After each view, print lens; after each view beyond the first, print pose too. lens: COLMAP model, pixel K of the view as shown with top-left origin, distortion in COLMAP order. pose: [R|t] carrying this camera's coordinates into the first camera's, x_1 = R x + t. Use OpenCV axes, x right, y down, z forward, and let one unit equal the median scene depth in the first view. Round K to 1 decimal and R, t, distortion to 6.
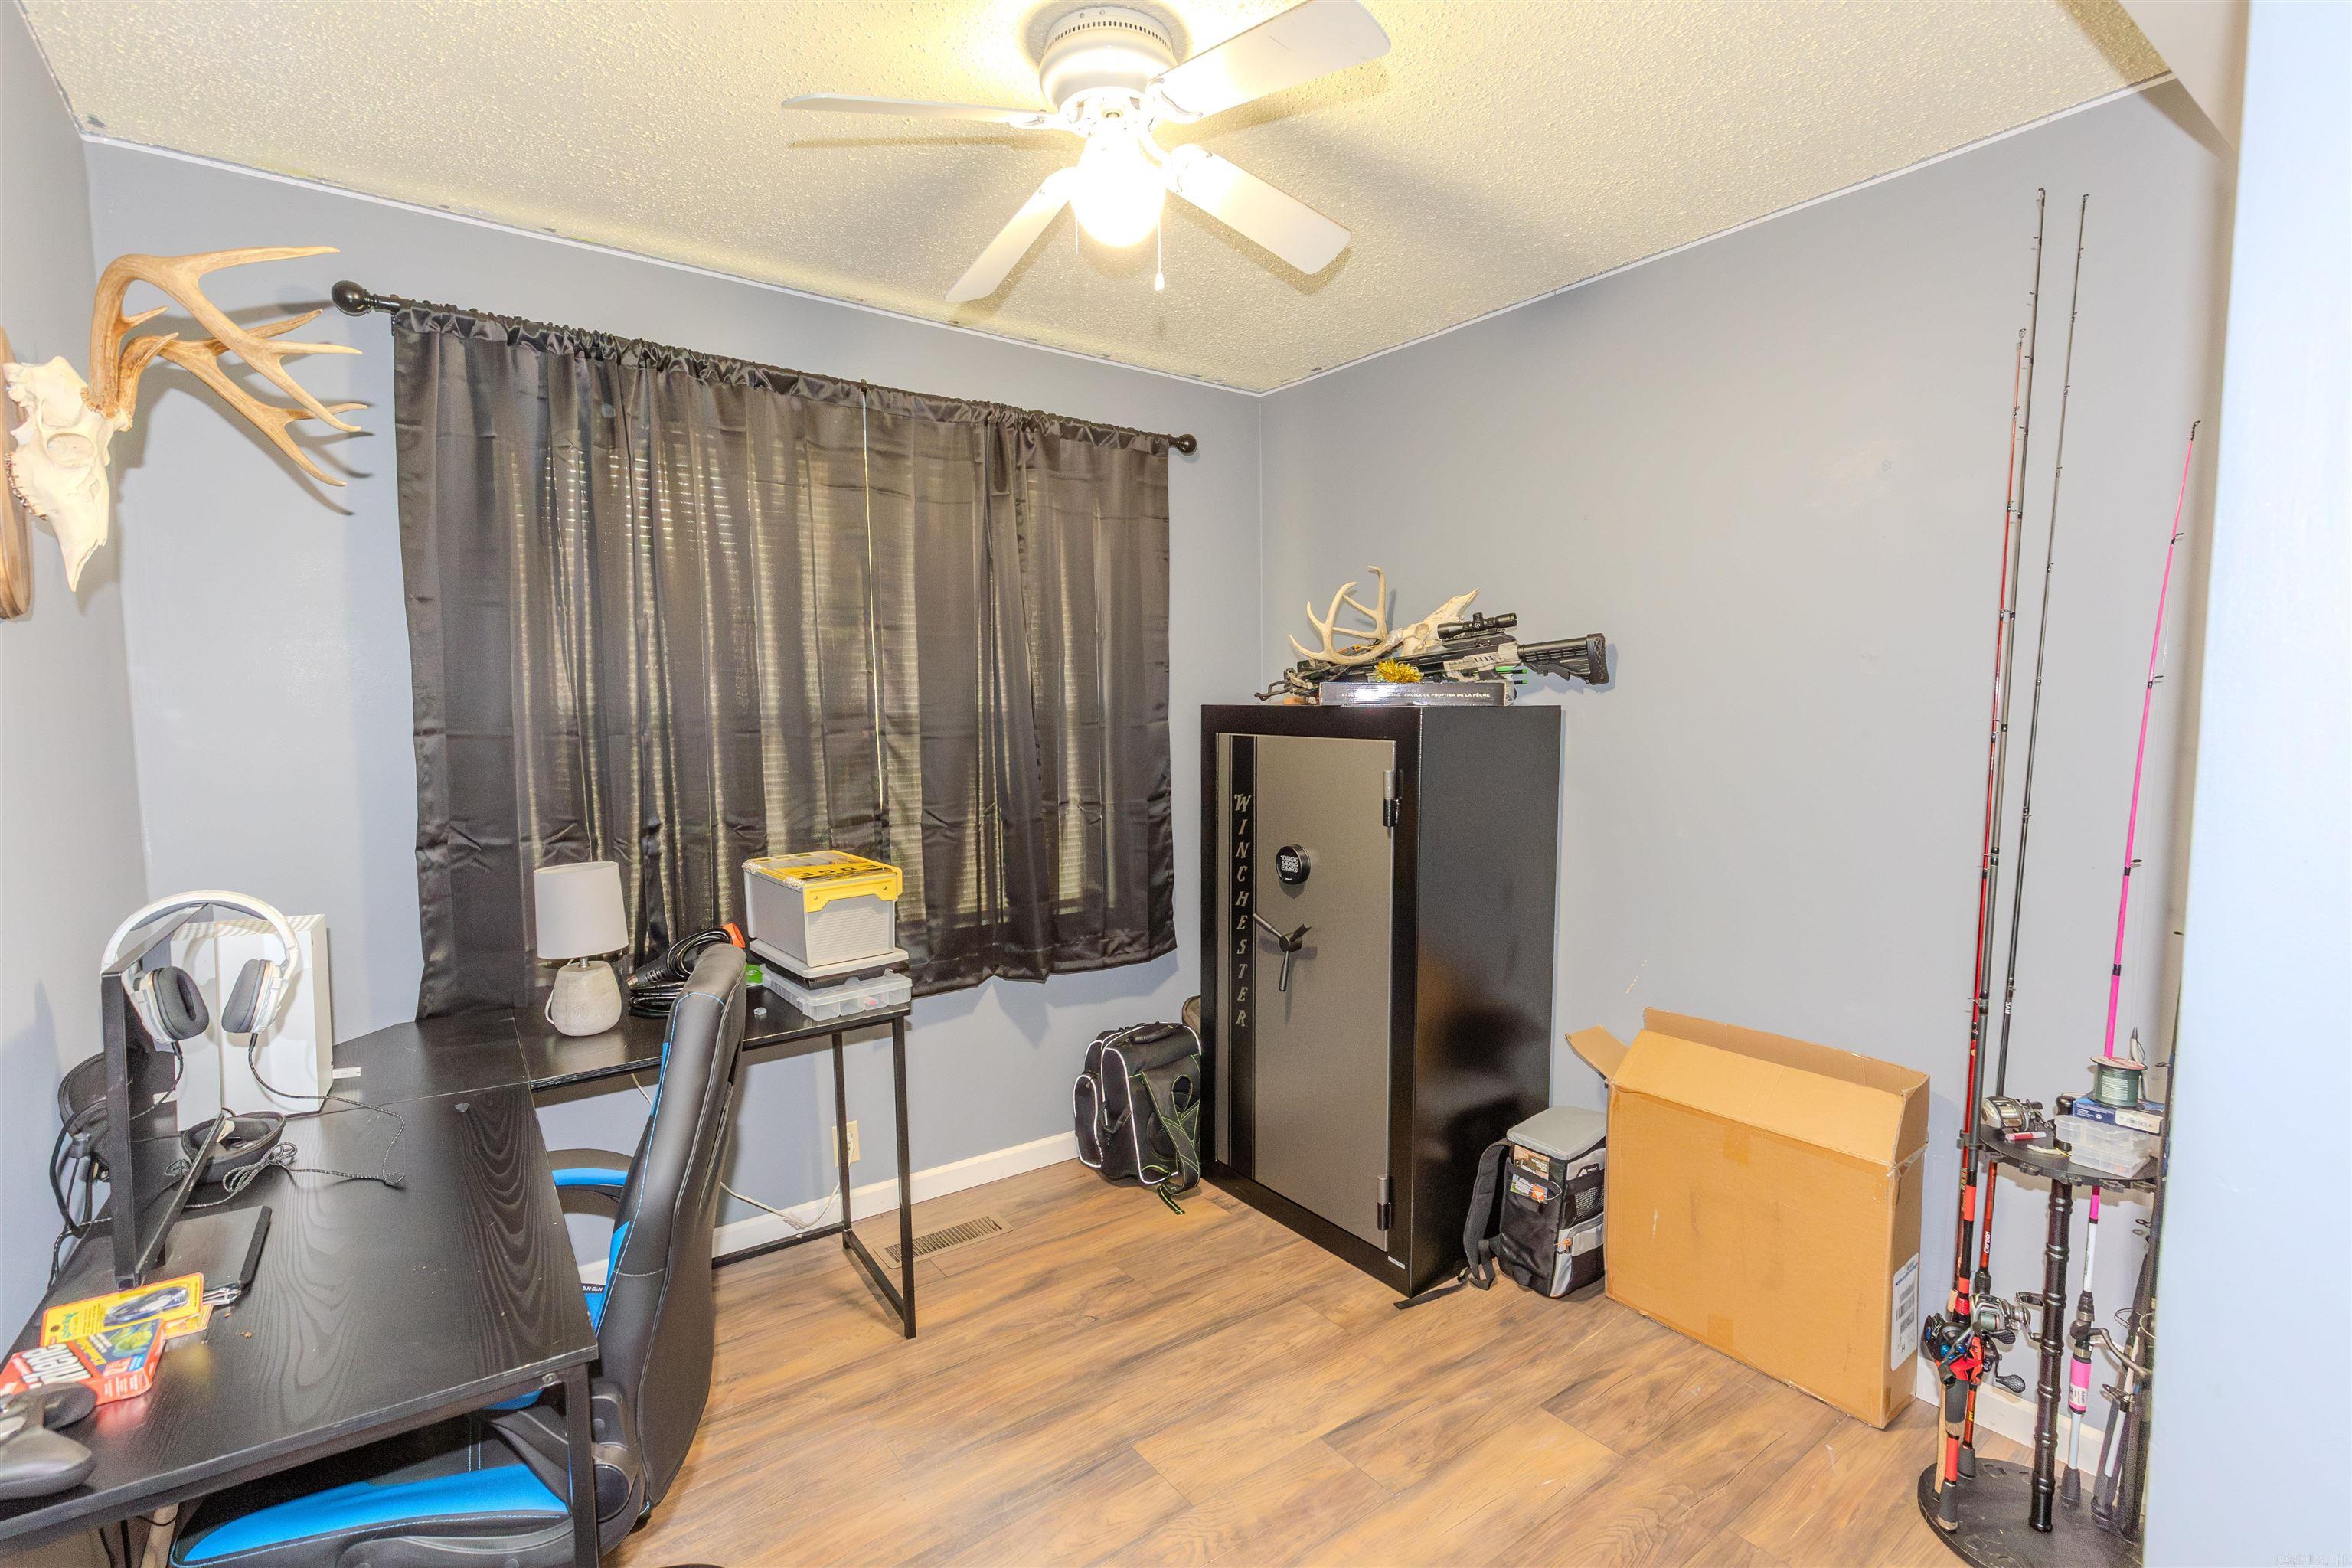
lens RADIAL K [[1062.7, 0, 1165.3], [0, 1062.7, 793.6], [0, 0, 1]] dist [0.006471, -0.000434]
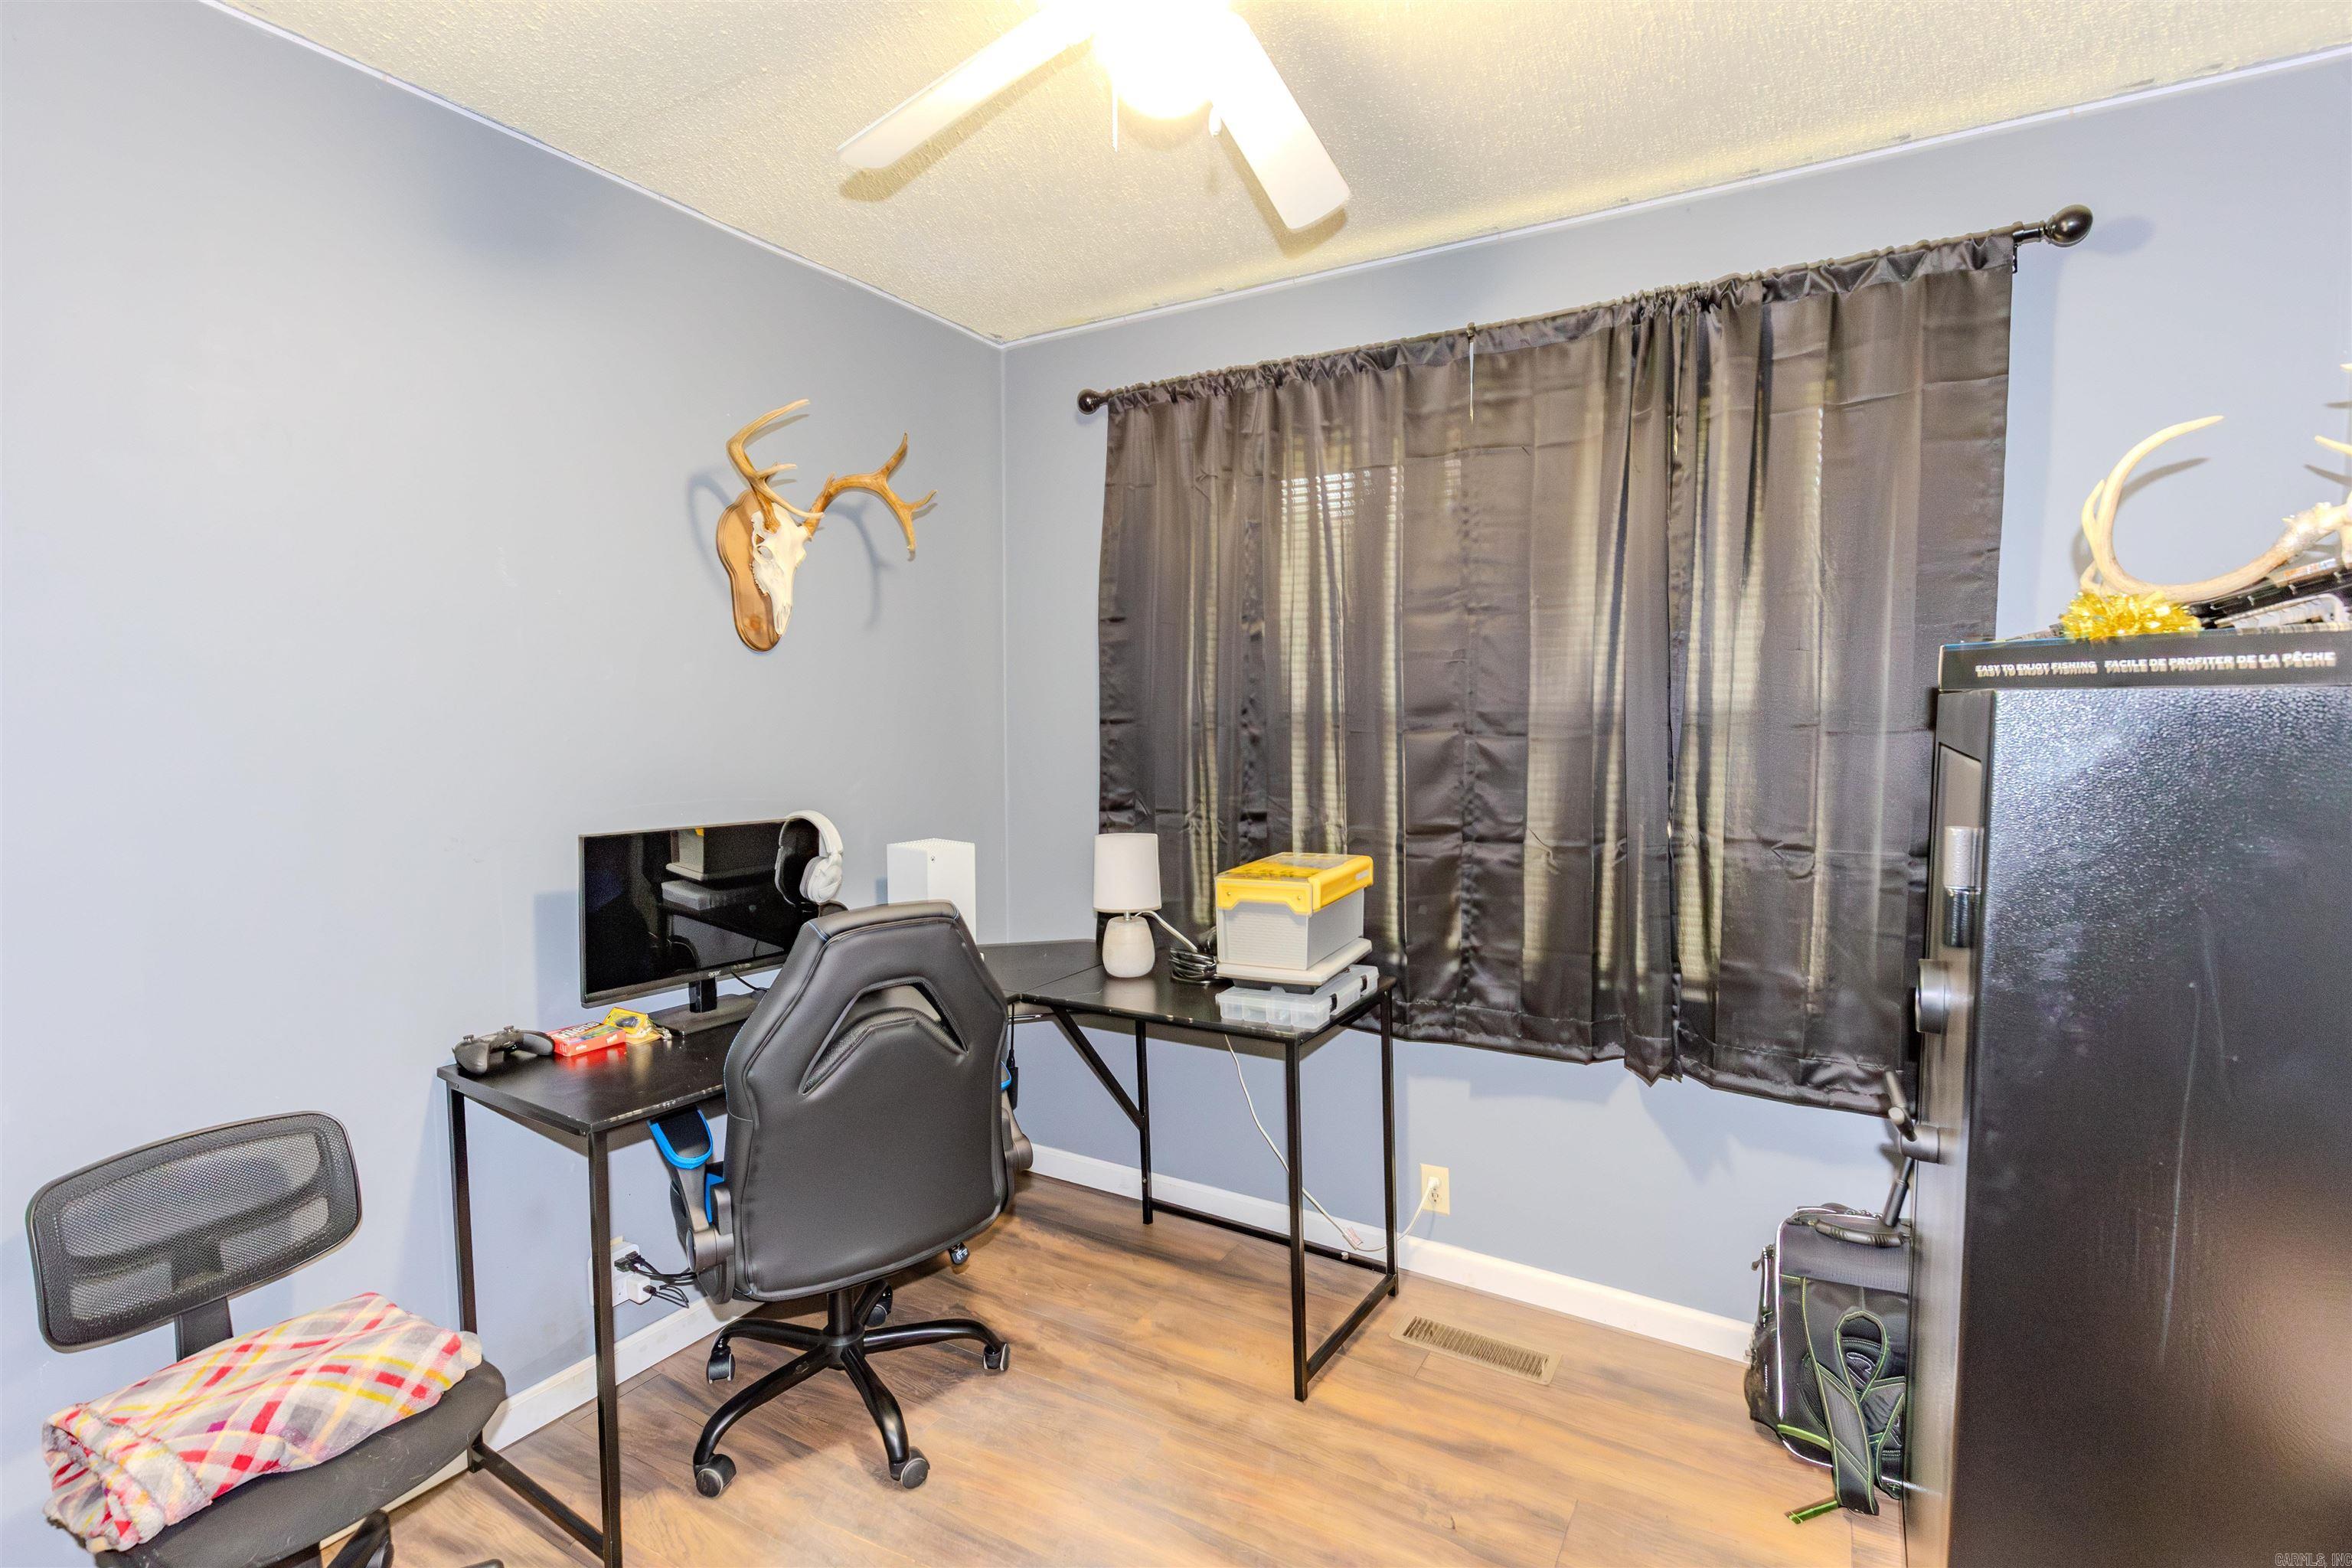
lens RADIAL K [[1062.7, 0, 1165.3], [0, 1062.7, 793.6], [0, 0, 1]] dist [0.006471, -0.000434]
pose [[0.407807, 0.074452, -0.910028, 0.450125], [-0.078138, 0.995859, 0.046459, -0.030351], [0.909719, 0.052162, 0.411936, 0.453237]]
